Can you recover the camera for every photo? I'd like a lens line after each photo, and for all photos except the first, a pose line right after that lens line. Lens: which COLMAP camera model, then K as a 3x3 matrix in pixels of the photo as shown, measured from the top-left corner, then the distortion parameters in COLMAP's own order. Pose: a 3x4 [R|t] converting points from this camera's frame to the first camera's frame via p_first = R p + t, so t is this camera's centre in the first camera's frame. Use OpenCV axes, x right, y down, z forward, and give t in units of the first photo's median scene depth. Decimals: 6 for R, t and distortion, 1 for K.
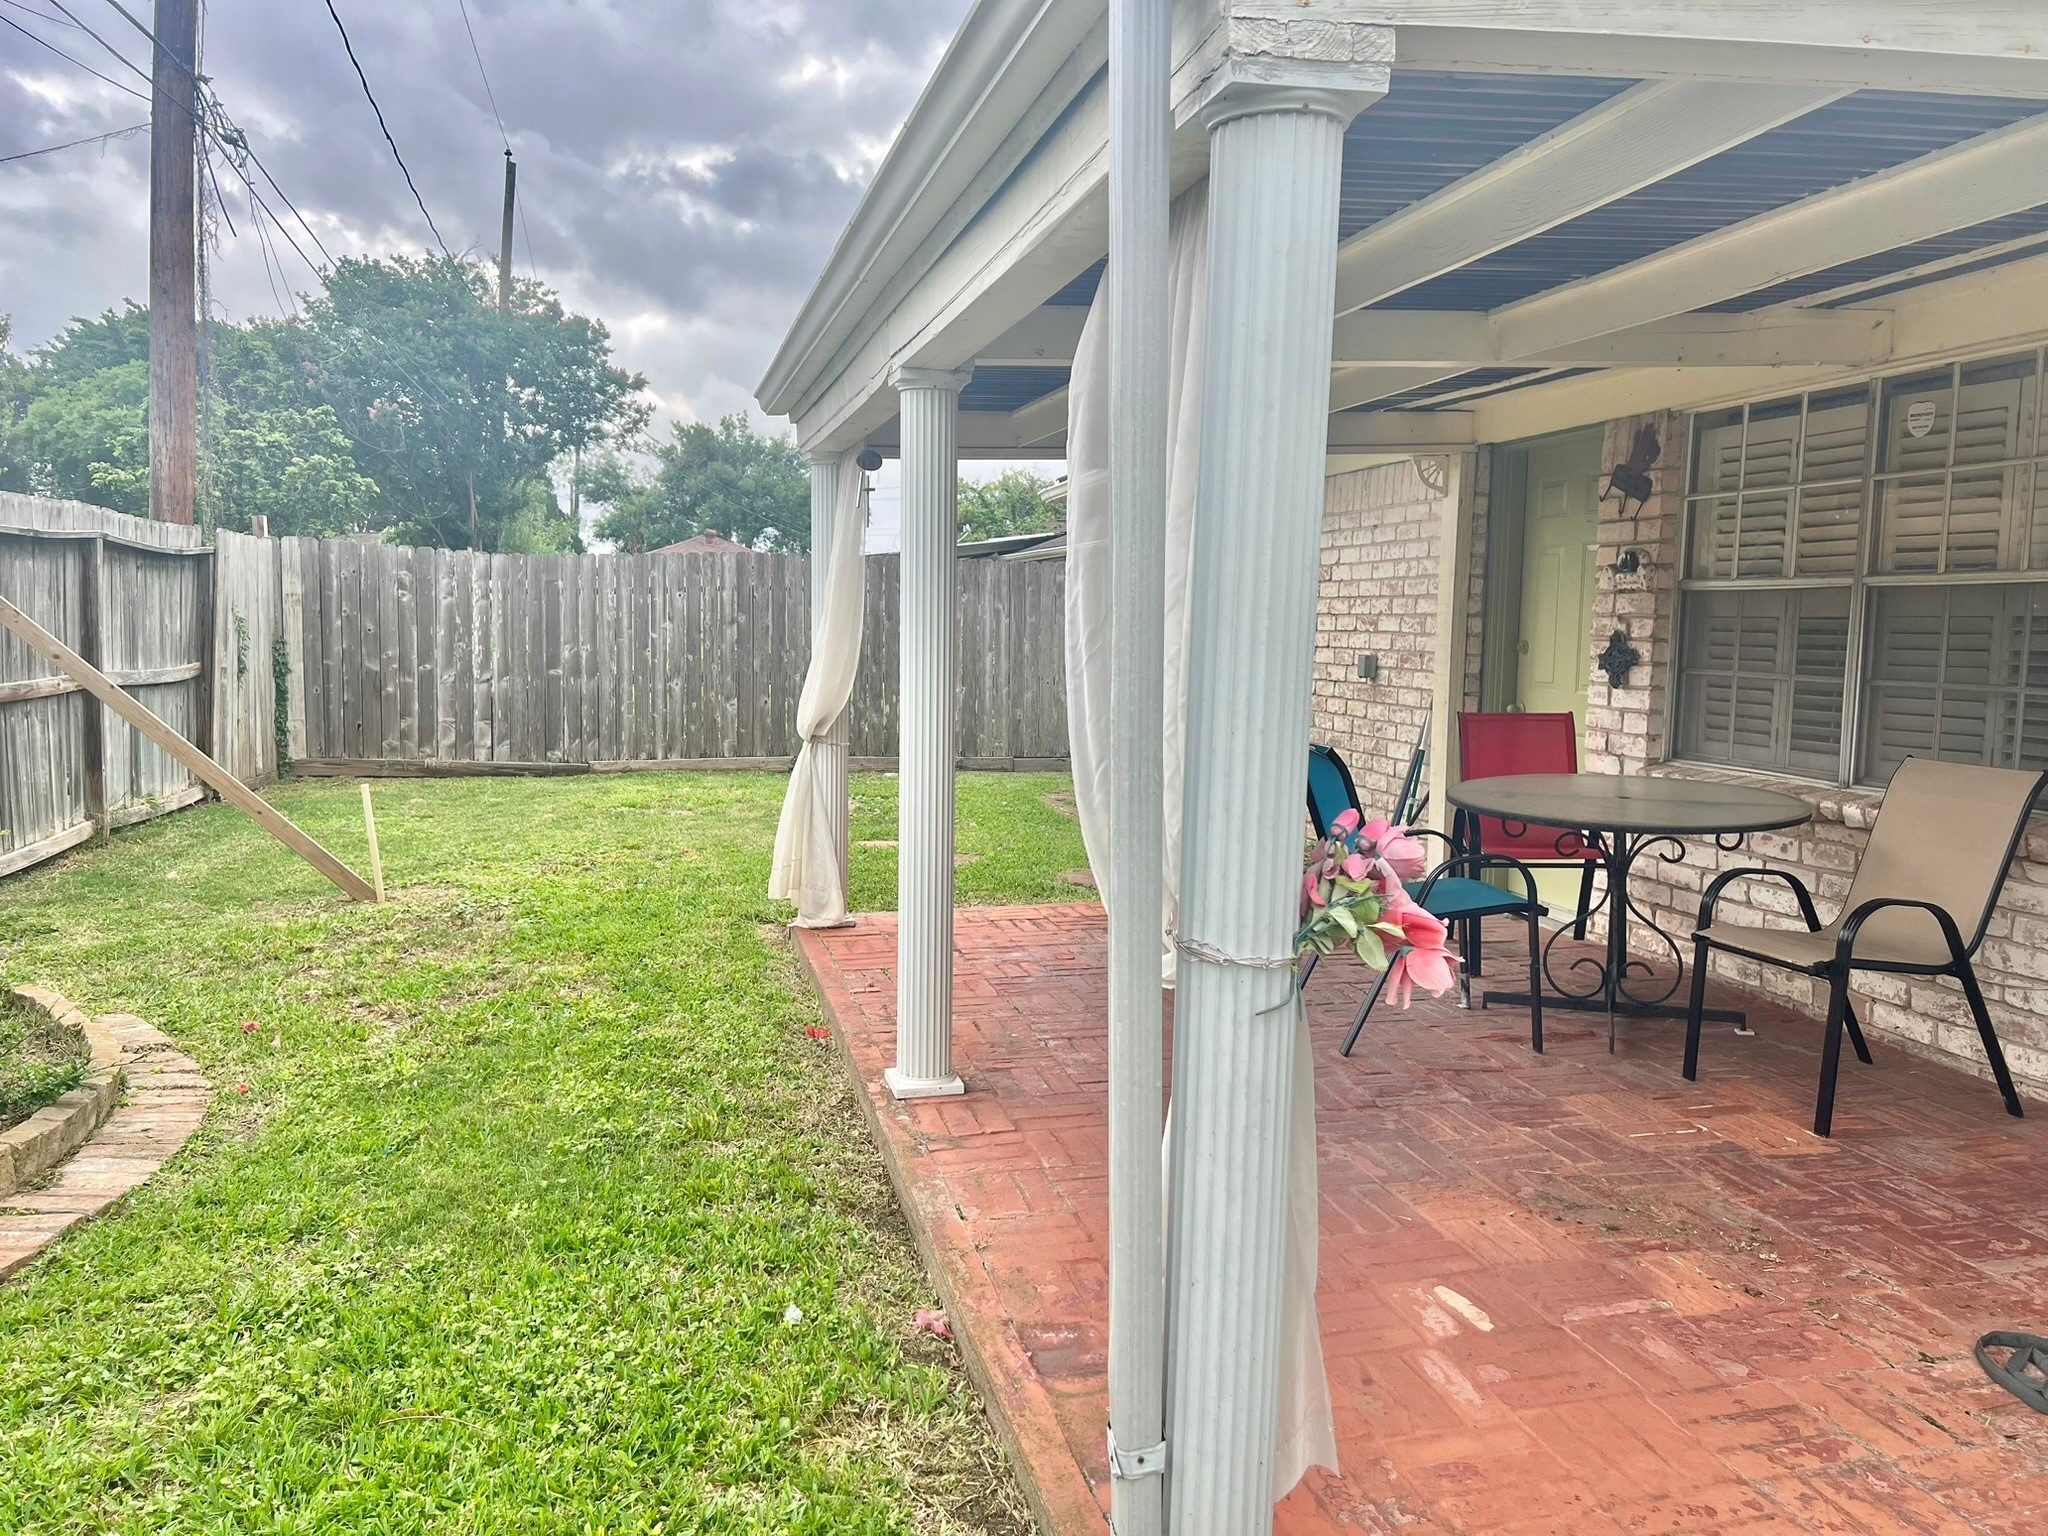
lens RADIAL K [[1525.8, 0, 1018.1], [0, 1525.8, 779.2], [0, 0, 1]] dist [0.069597, -0.073340]
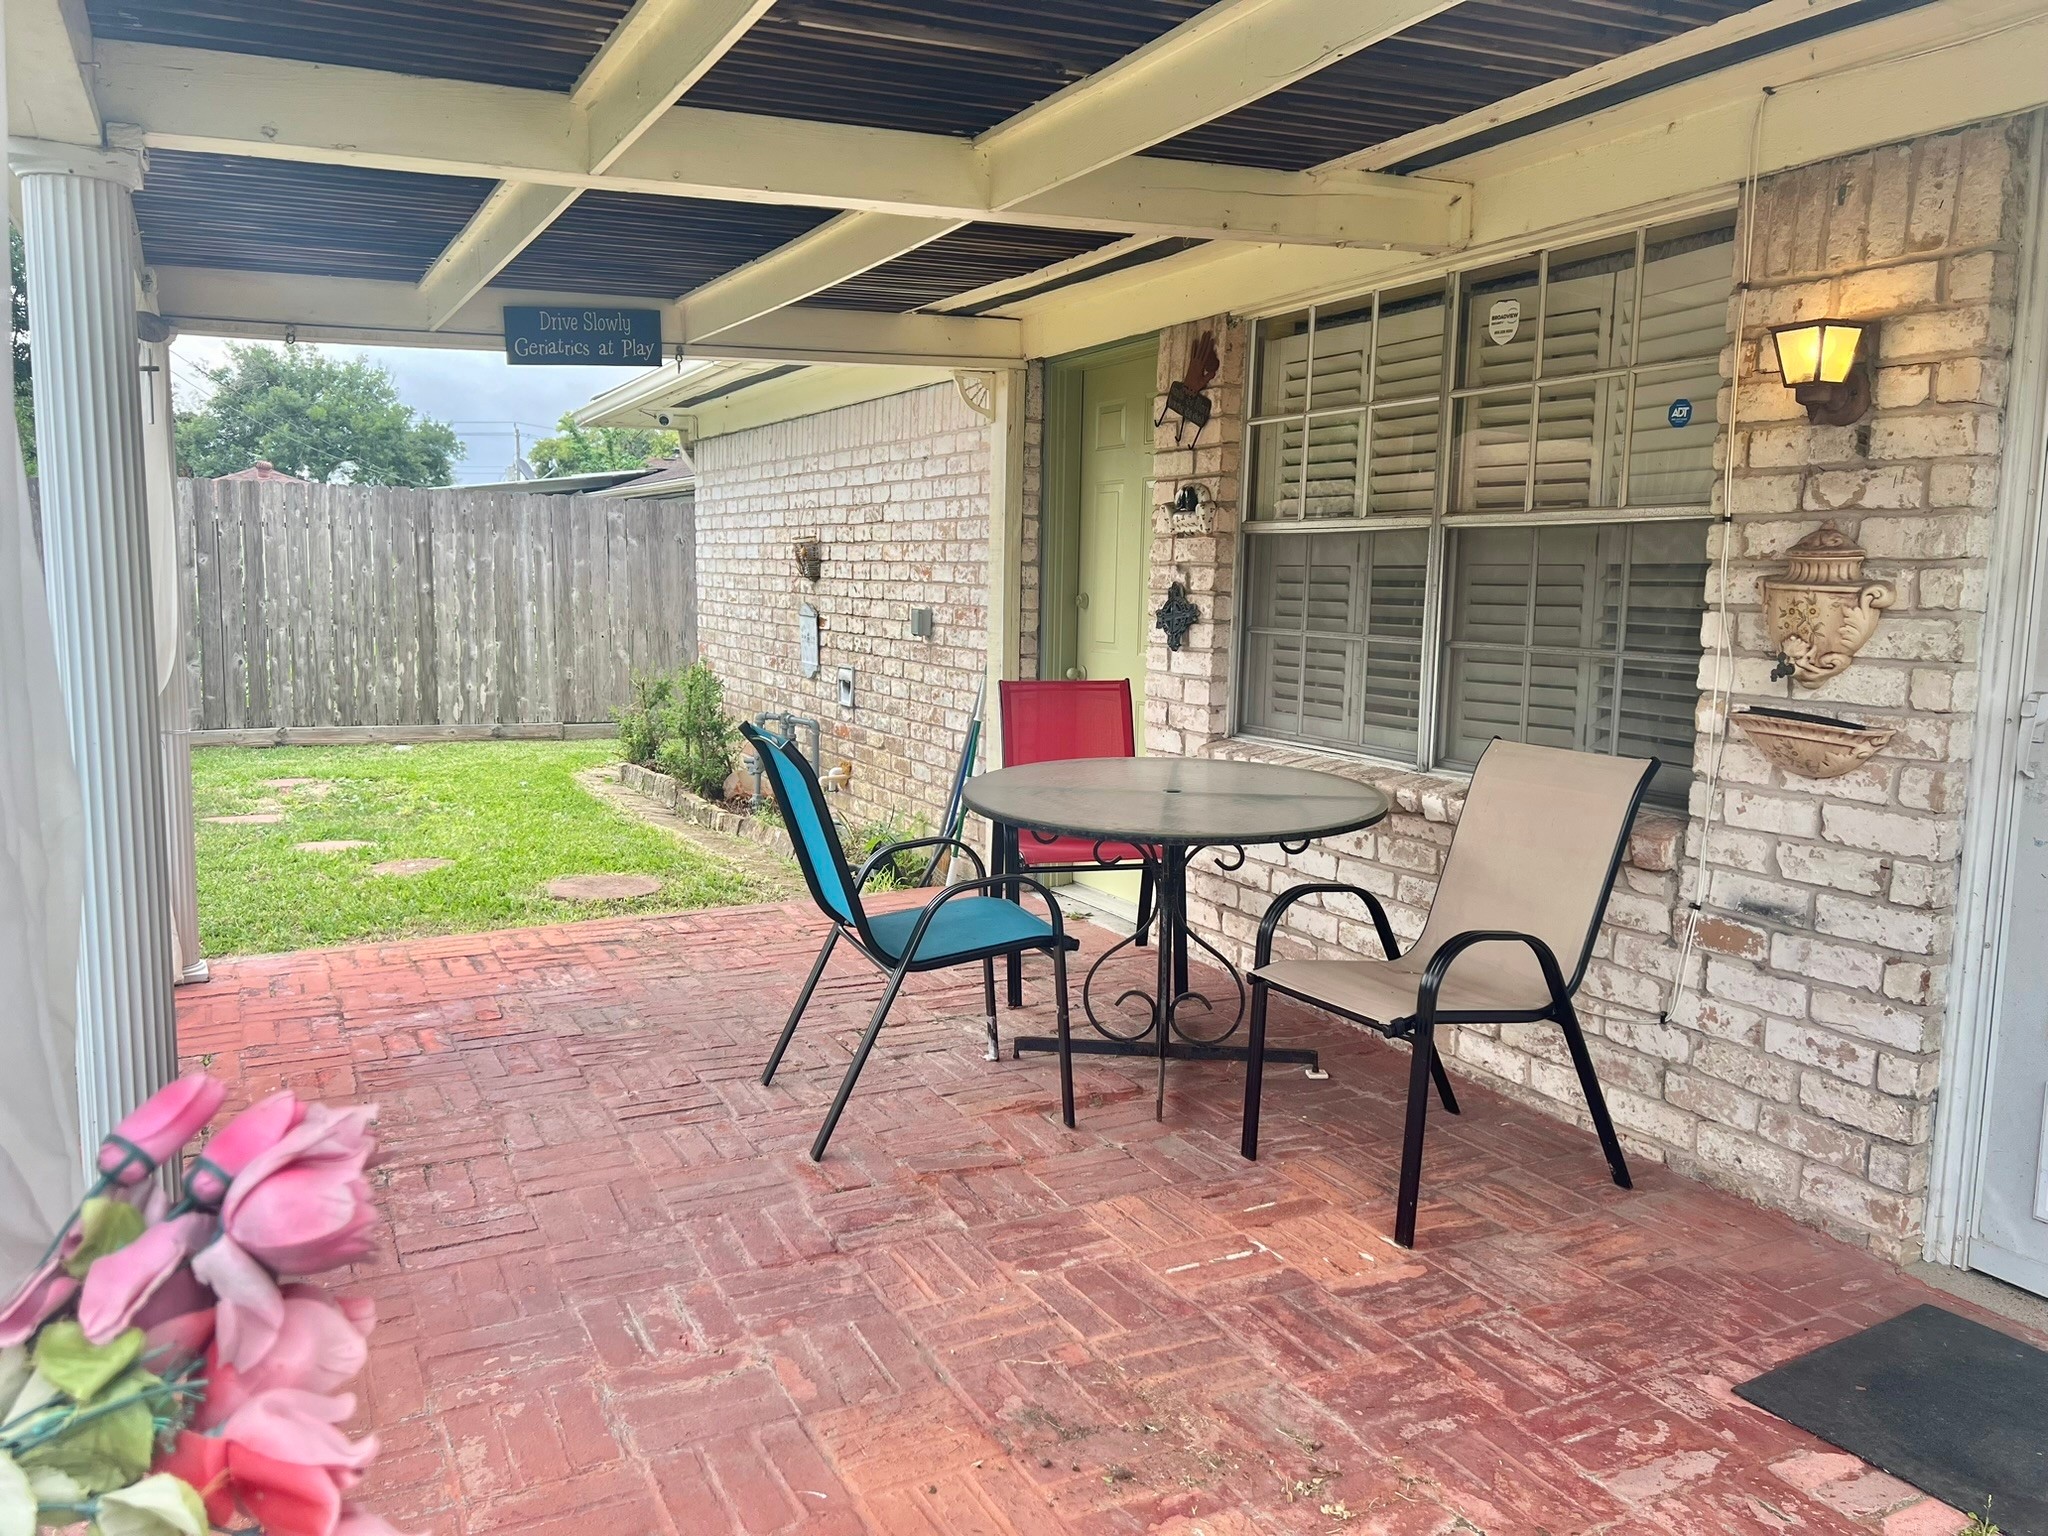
lens RADIAL K [[1525.8, 0, 1018.0], [0, 1525.8, 771.2], [0, 0, 1]] dist [0.069597, -0.073340]
pose [[0.973112, -0.027970, 0.228626, 0.048687], [0.021459, 0.999292, 0.030916, -0.008385], [-0.229329, -0.025178, 0.973023, 0.091622]]
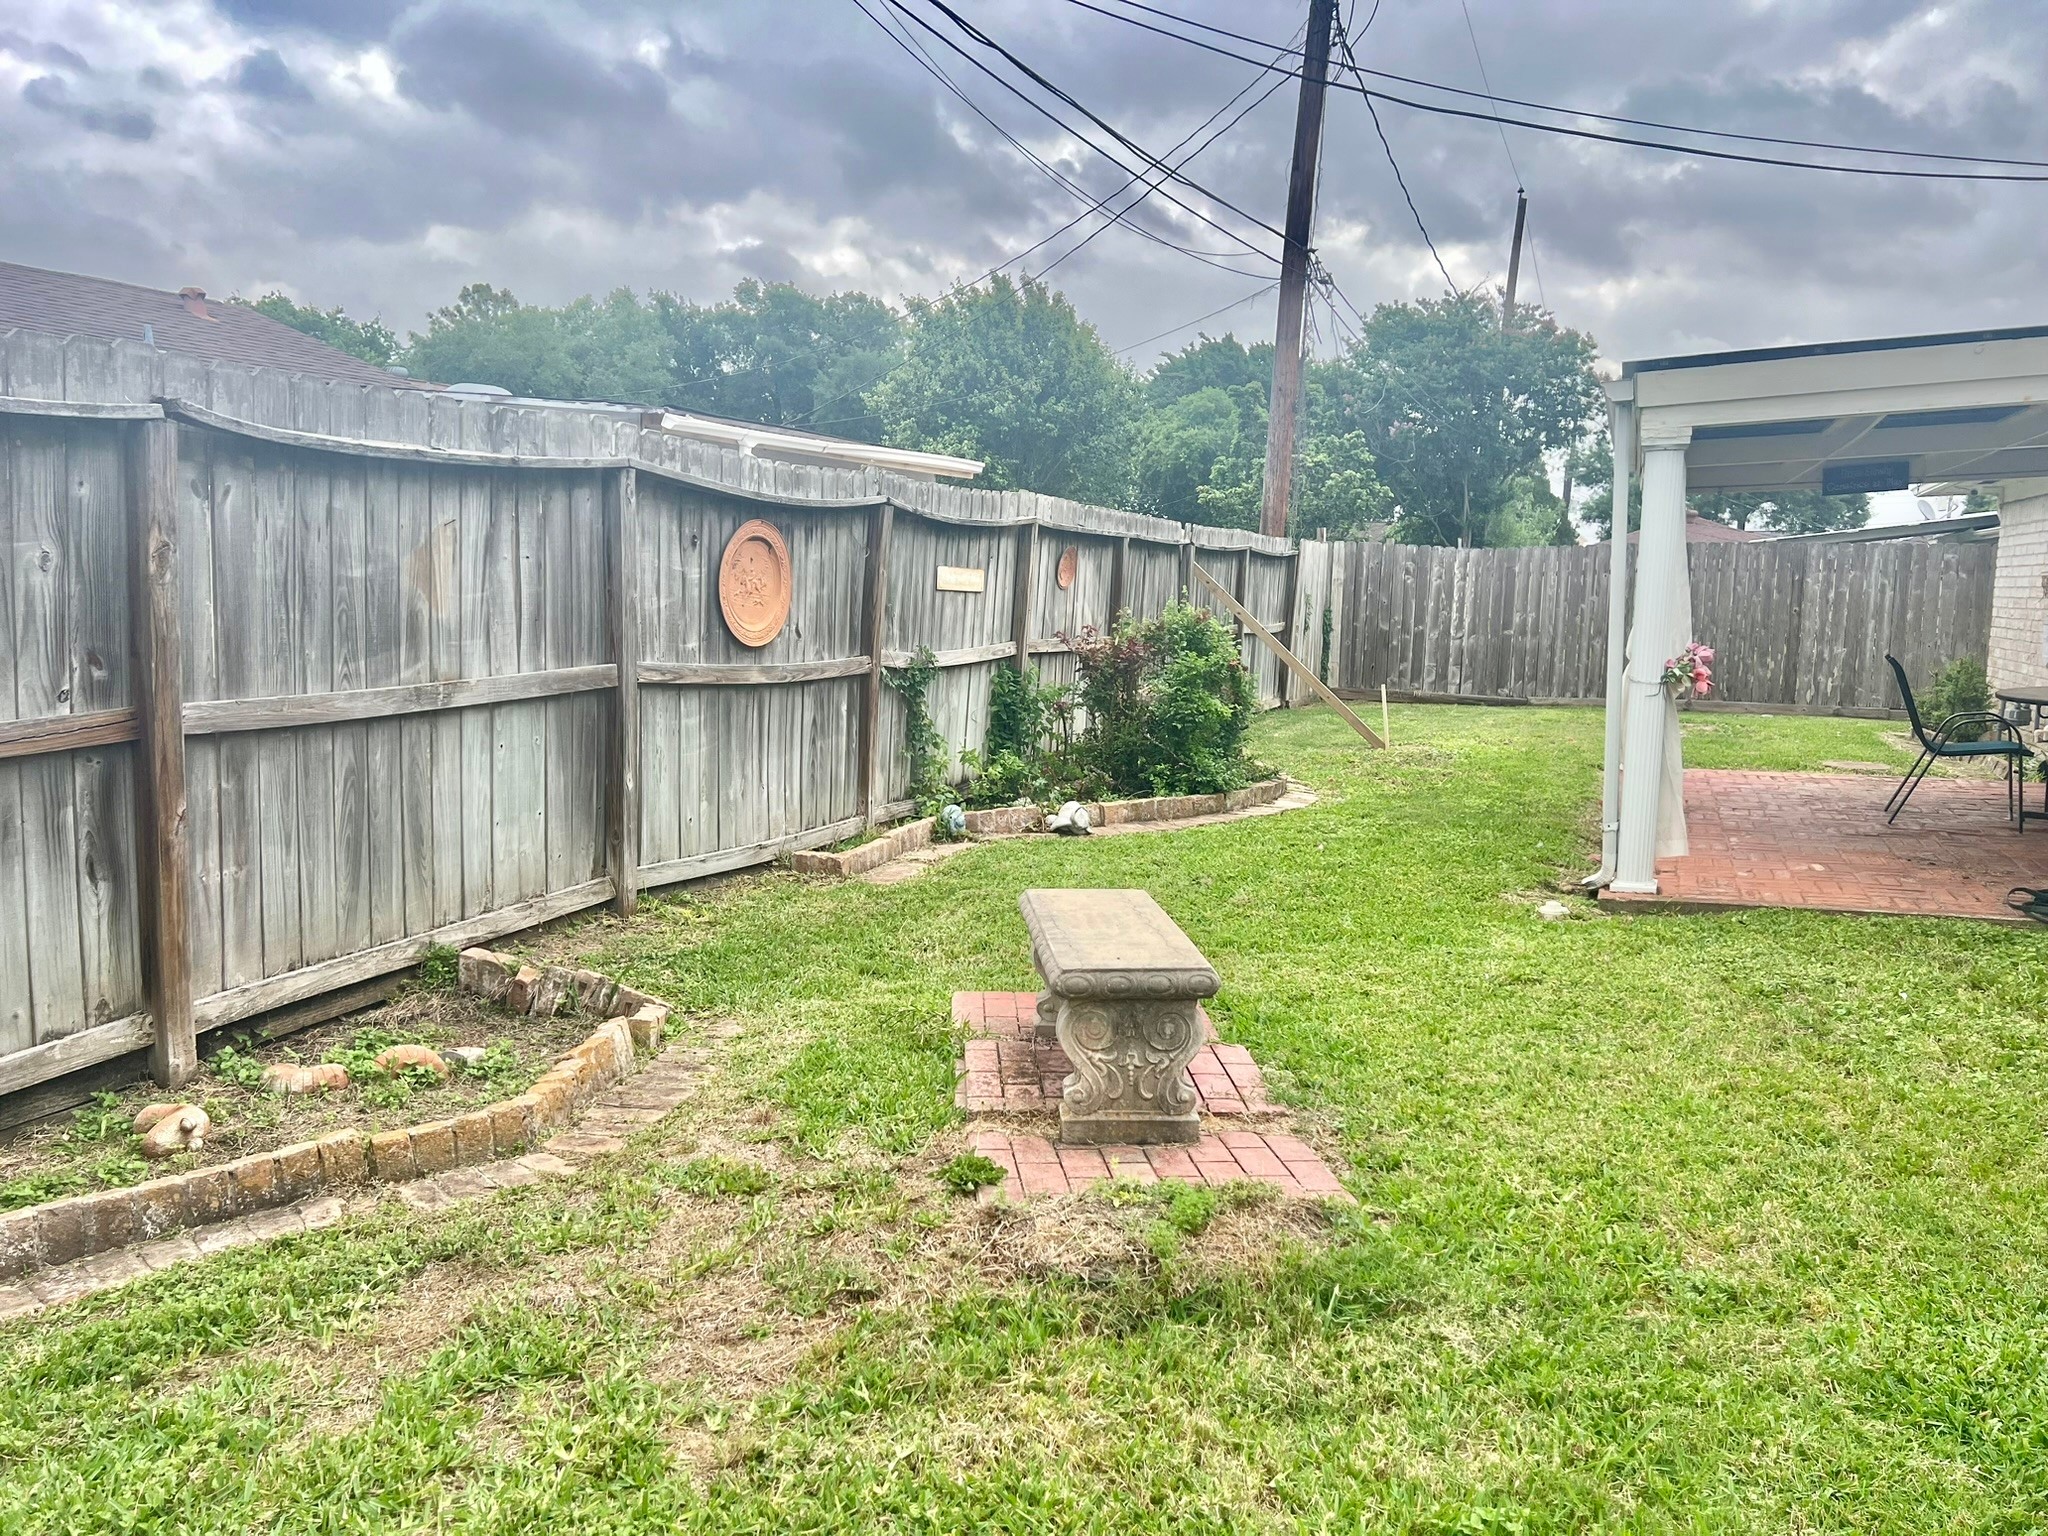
lens RADIAL K [[1525.8, 0, 1018.8], [0, 1525.8, 764.4], [0, 0, 1]] dist [0.069597, -0.073340]
pose [[0.814210, 0.062830, -0.577160, 0.144958], [-0.061186, 0.997877, 0.022314, 0.044416], [0.577337, 0.017146, 0.816326, -0.381413]]
